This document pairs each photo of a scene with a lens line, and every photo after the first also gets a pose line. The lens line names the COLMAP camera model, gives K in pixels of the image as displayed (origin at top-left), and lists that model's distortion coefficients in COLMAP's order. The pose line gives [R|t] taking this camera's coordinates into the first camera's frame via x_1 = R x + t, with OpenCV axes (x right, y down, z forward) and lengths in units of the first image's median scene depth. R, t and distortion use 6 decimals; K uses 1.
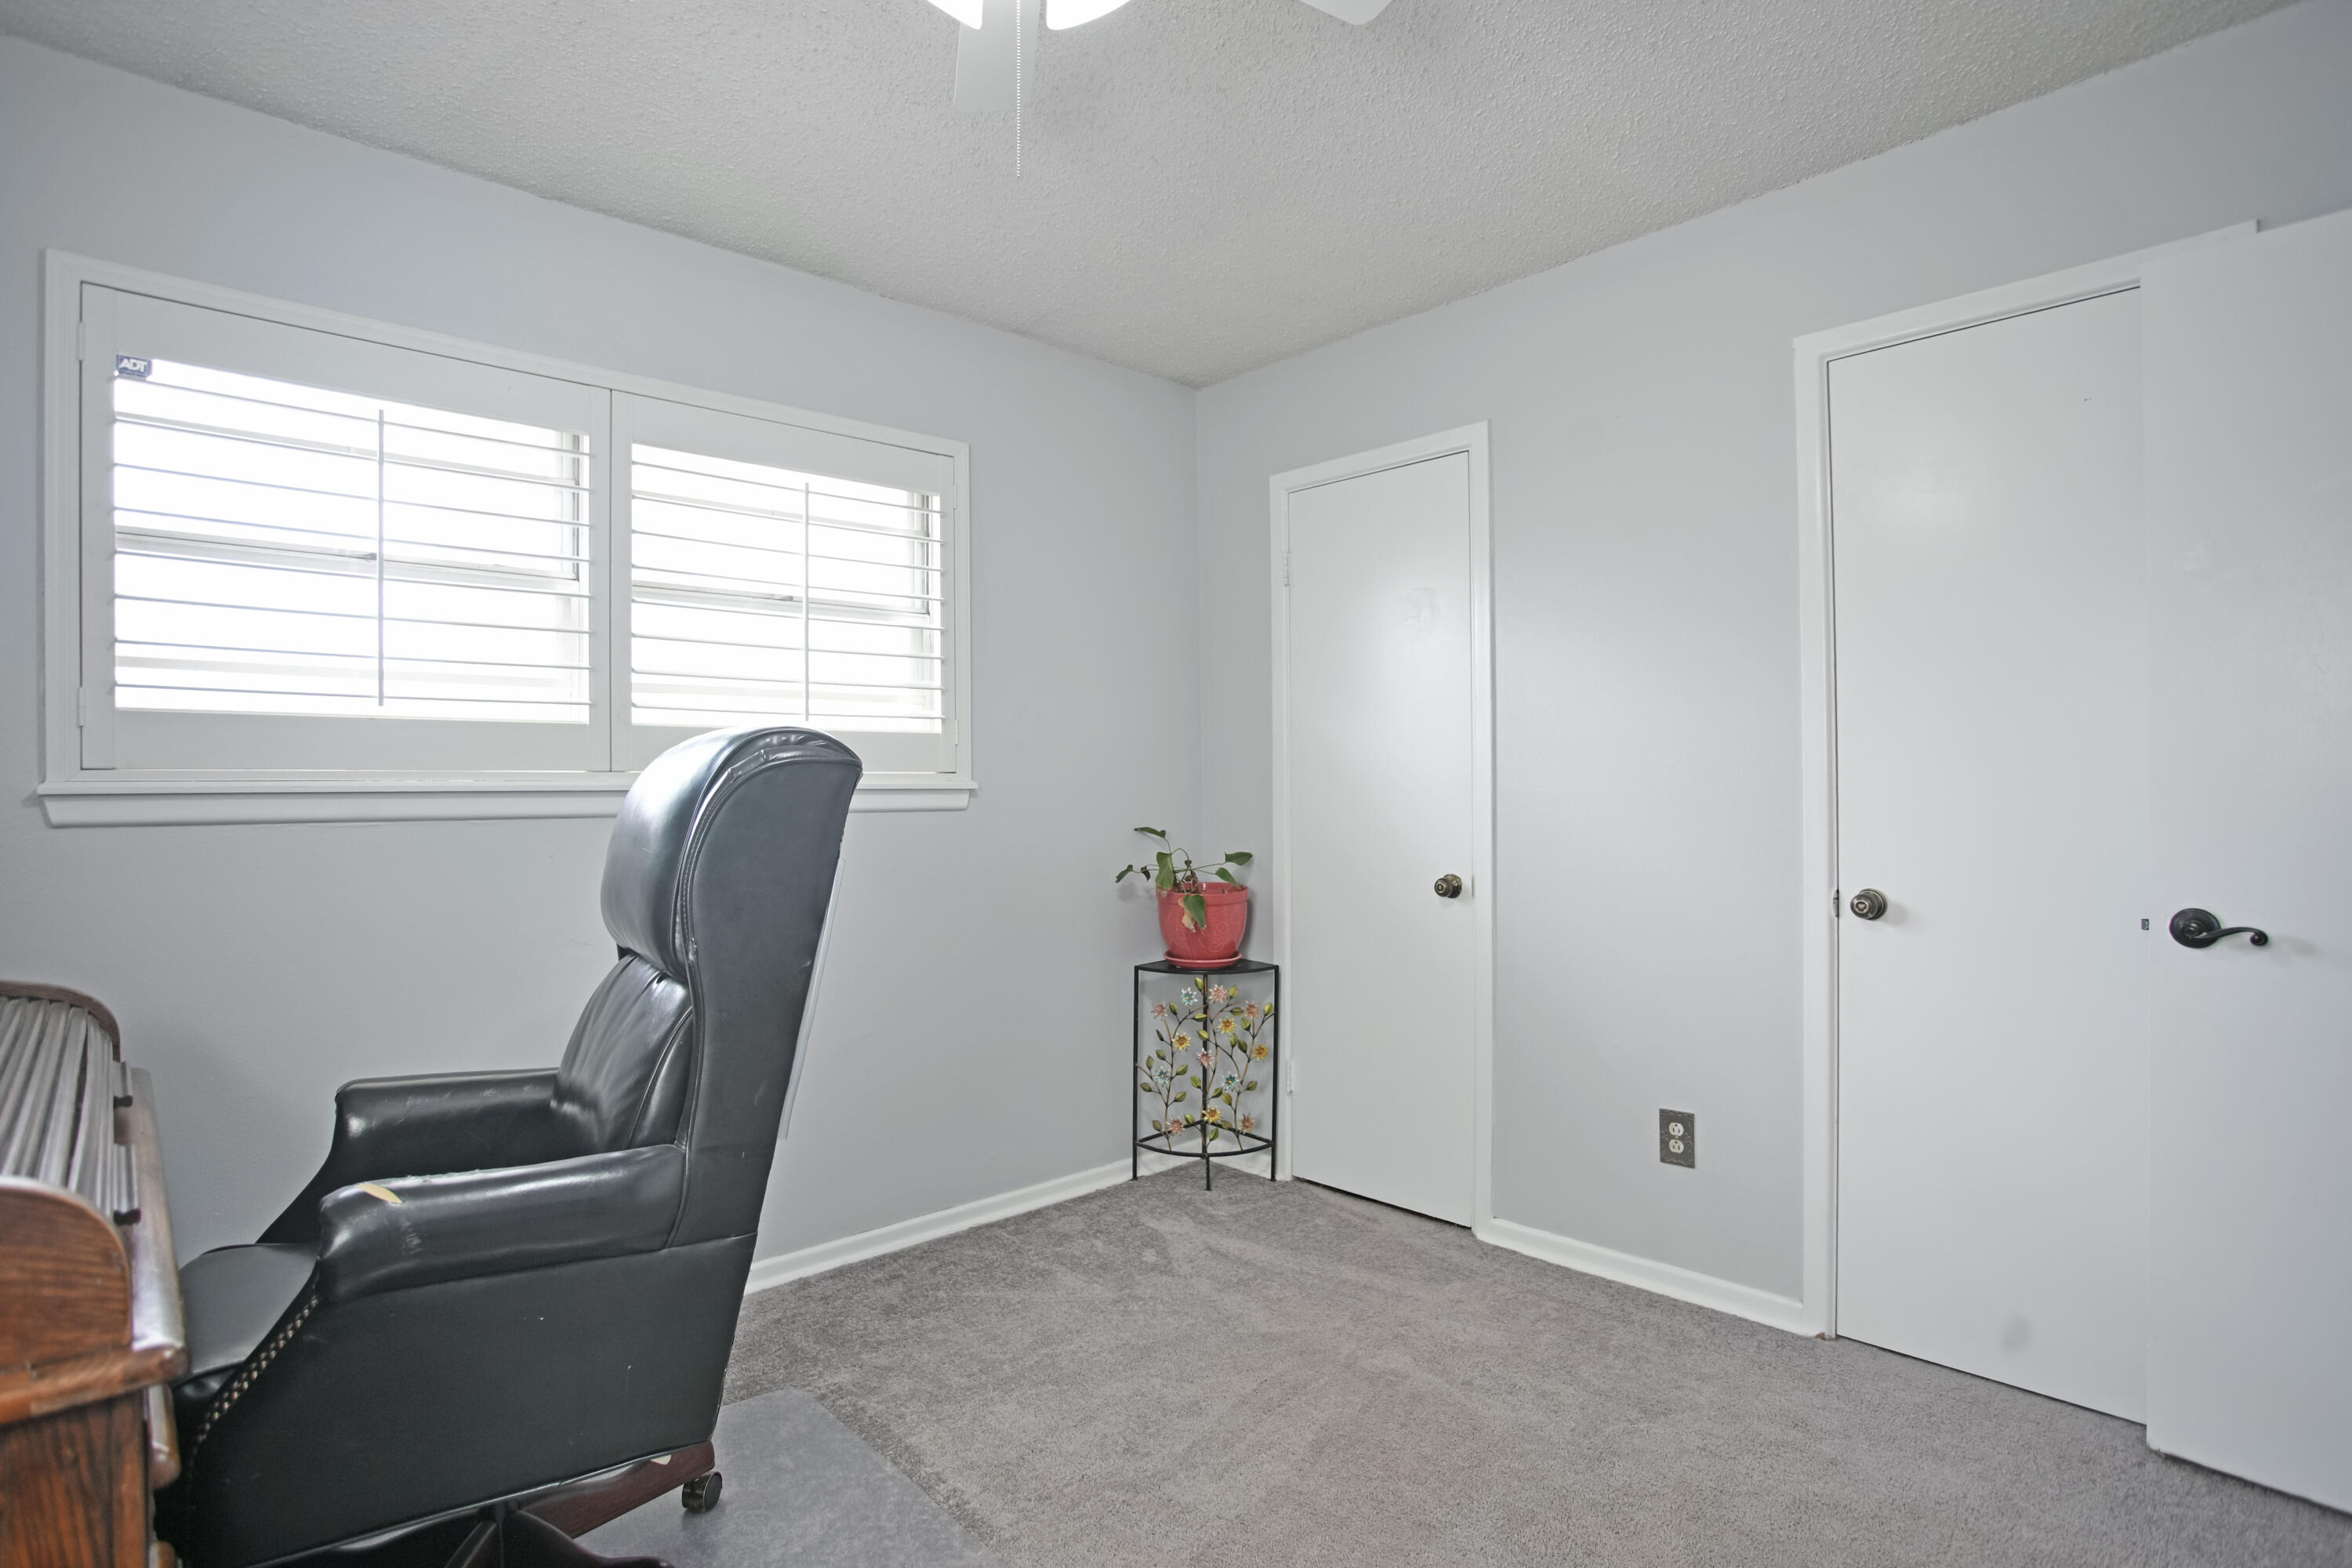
lens RADIAL K [[1202.5, 0, 1181.7], [0, 1202.5, 767.8], [0, 0, 1]] dist [-0.021702, -0.000623]
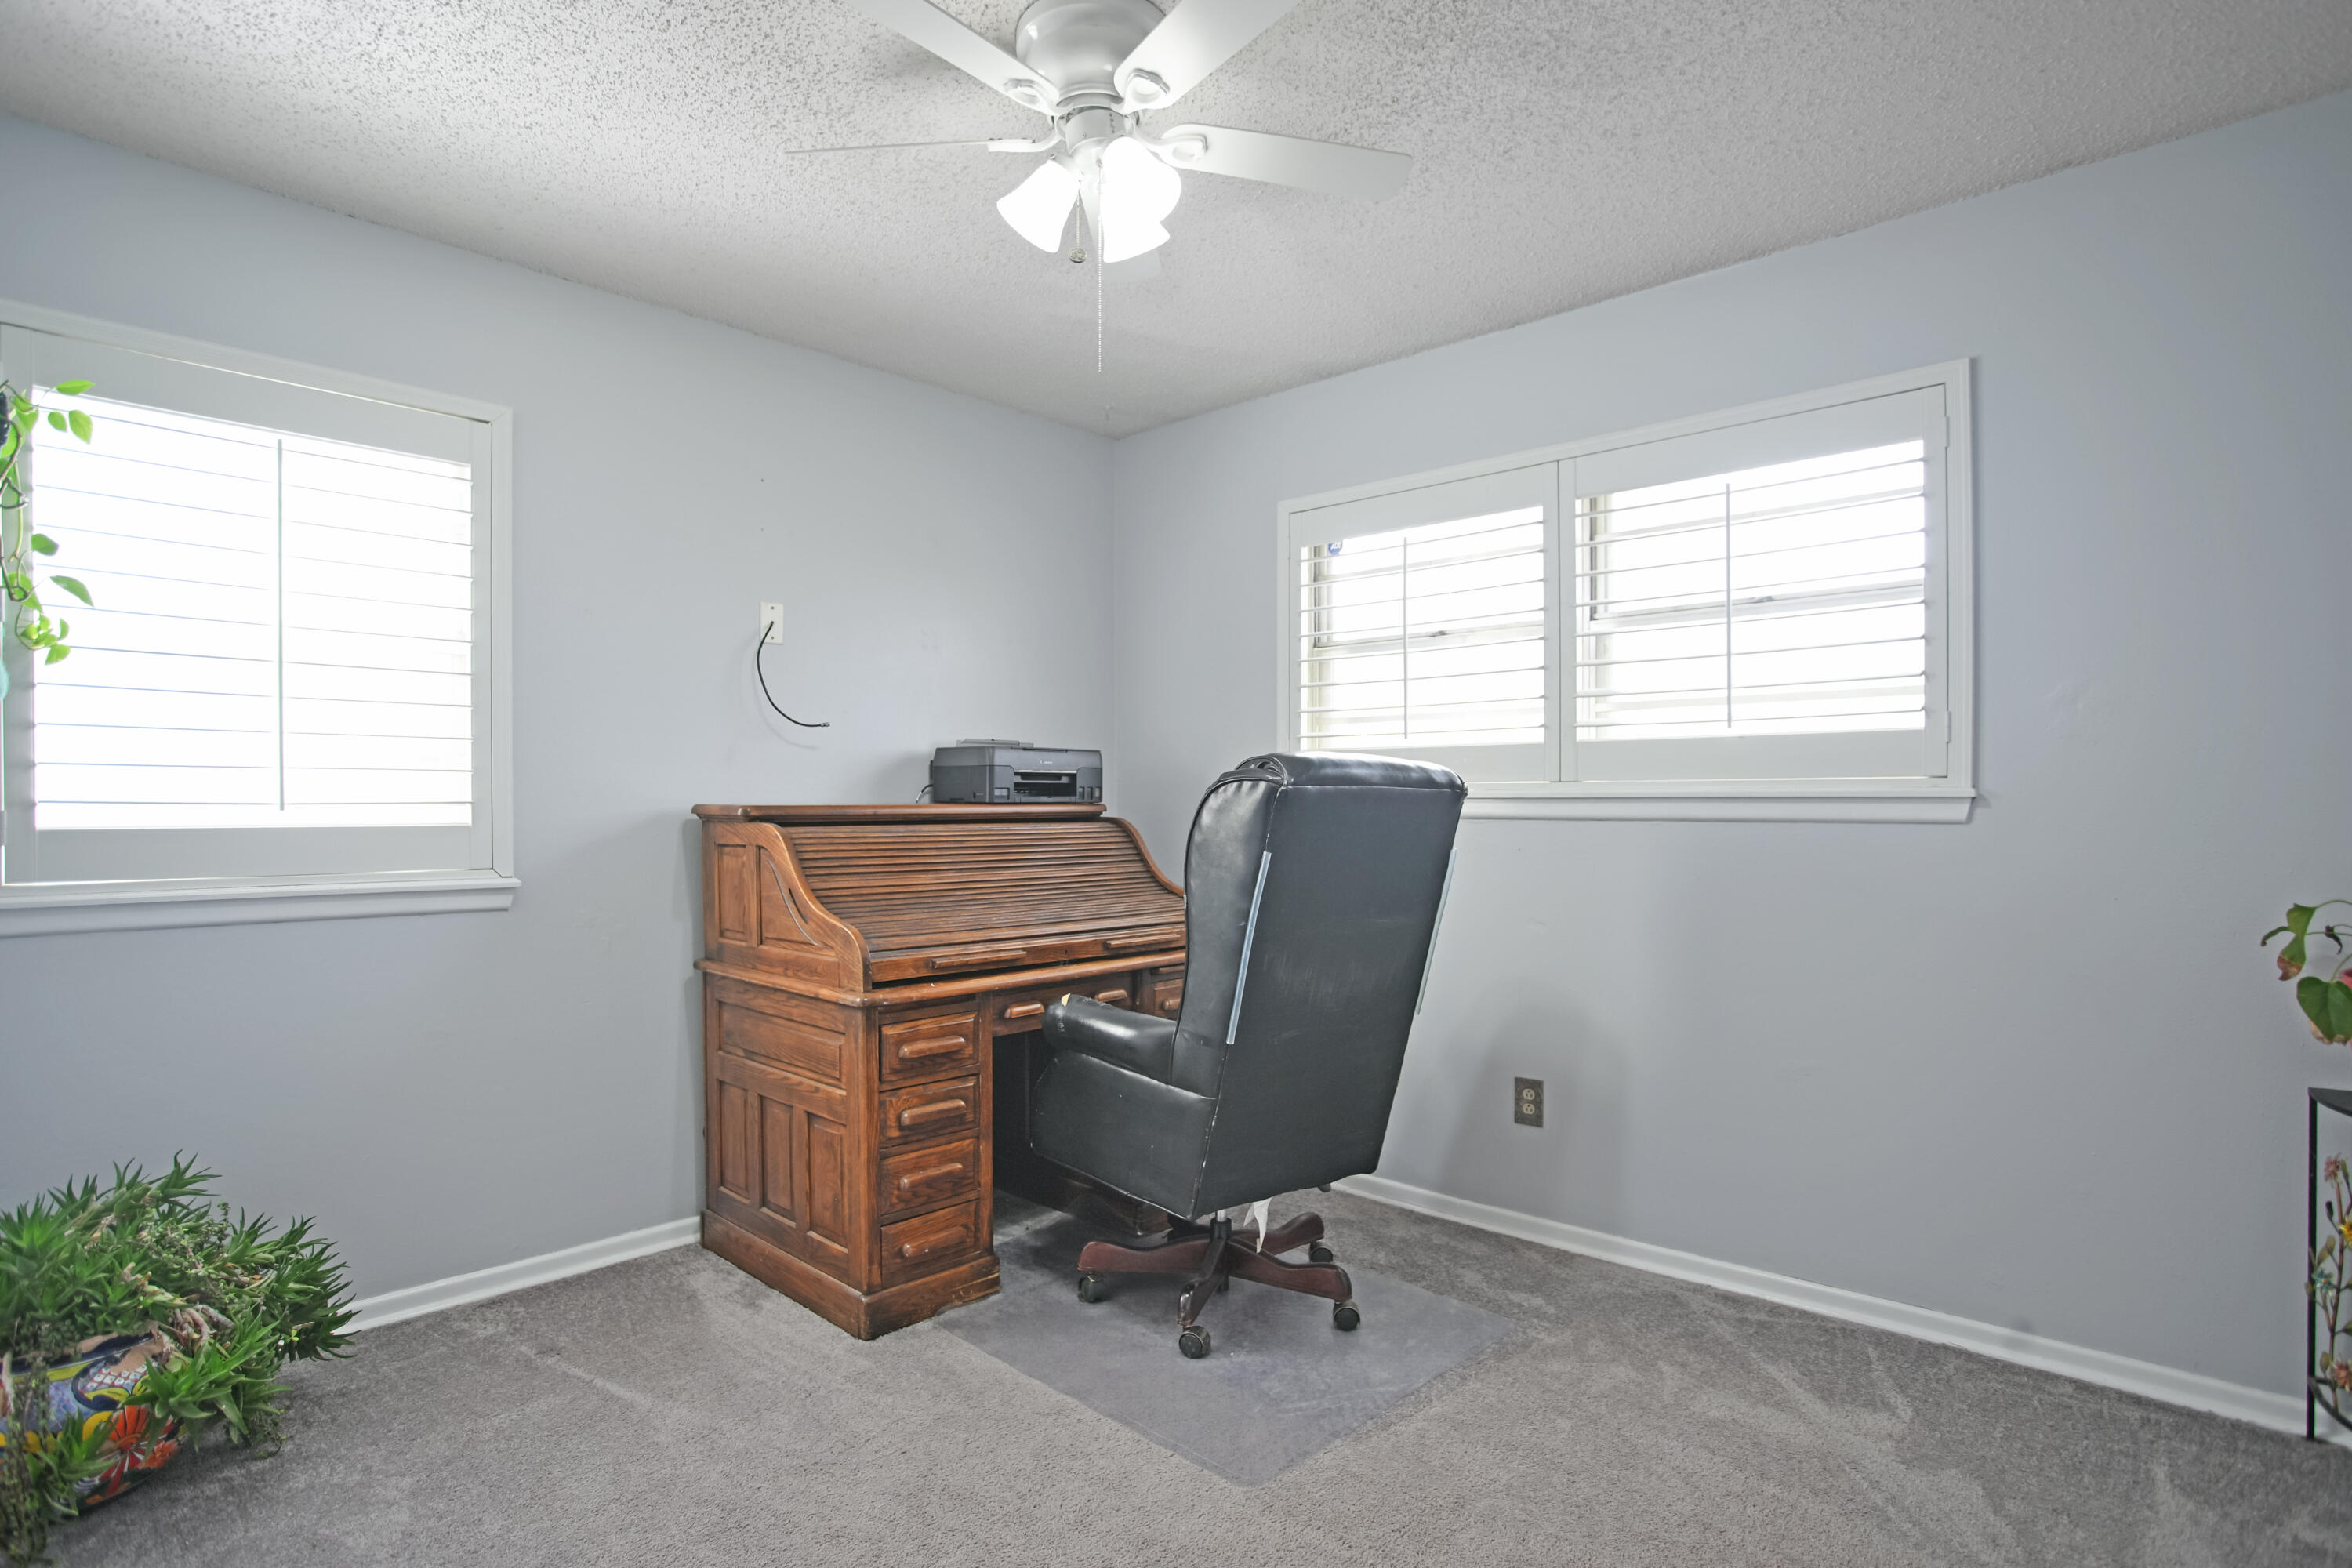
lens RADIAL K [[1206.0, 0, 1180.2], [0, 1206.0, 799.1], [0, 0, 1]] dist [-0.024330, 0.006334]
pose [[0.082637, 0.003652, -0.996573, 0.620991], [0.014783, 0.999879, 0.004890, 0.008661], [0.996470, -0.015136, 0.082573, 0.467139]]
